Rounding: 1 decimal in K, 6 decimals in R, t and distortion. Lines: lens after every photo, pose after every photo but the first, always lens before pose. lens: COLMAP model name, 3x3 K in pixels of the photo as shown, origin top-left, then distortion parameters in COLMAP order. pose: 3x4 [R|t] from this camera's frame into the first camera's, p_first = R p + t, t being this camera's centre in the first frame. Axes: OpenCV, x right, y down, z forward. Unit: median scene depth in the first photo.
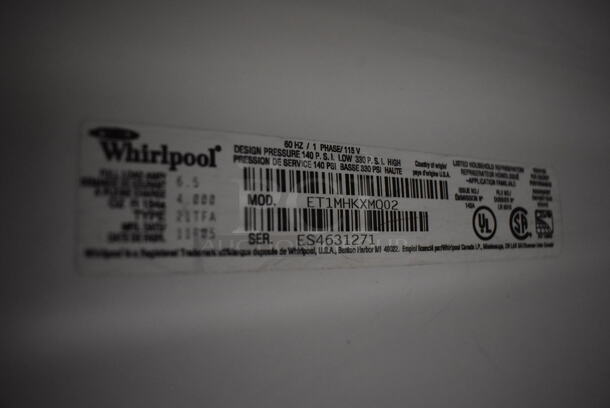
lens RADIAL K [[473.4, 0, 308.1], [0, 473.4, 206.5], [0, 0, 1]] dist [-0.093181, 0.008262]
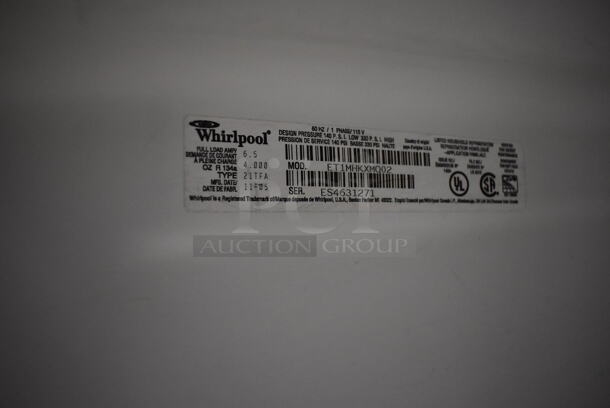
lens RADIAL K [[473.4, 0, 302.4], [0, 473.4, 203.7], [0, 0, 1]] dist [-0.093181, 0.008262]
pose [[0.996923, -0.006529, -0.078110, 0.034273], [0.009000, 0.999469, 0.031322, 0.056457], [0.077864, -0.031929, 0.996453, -0.483714]]
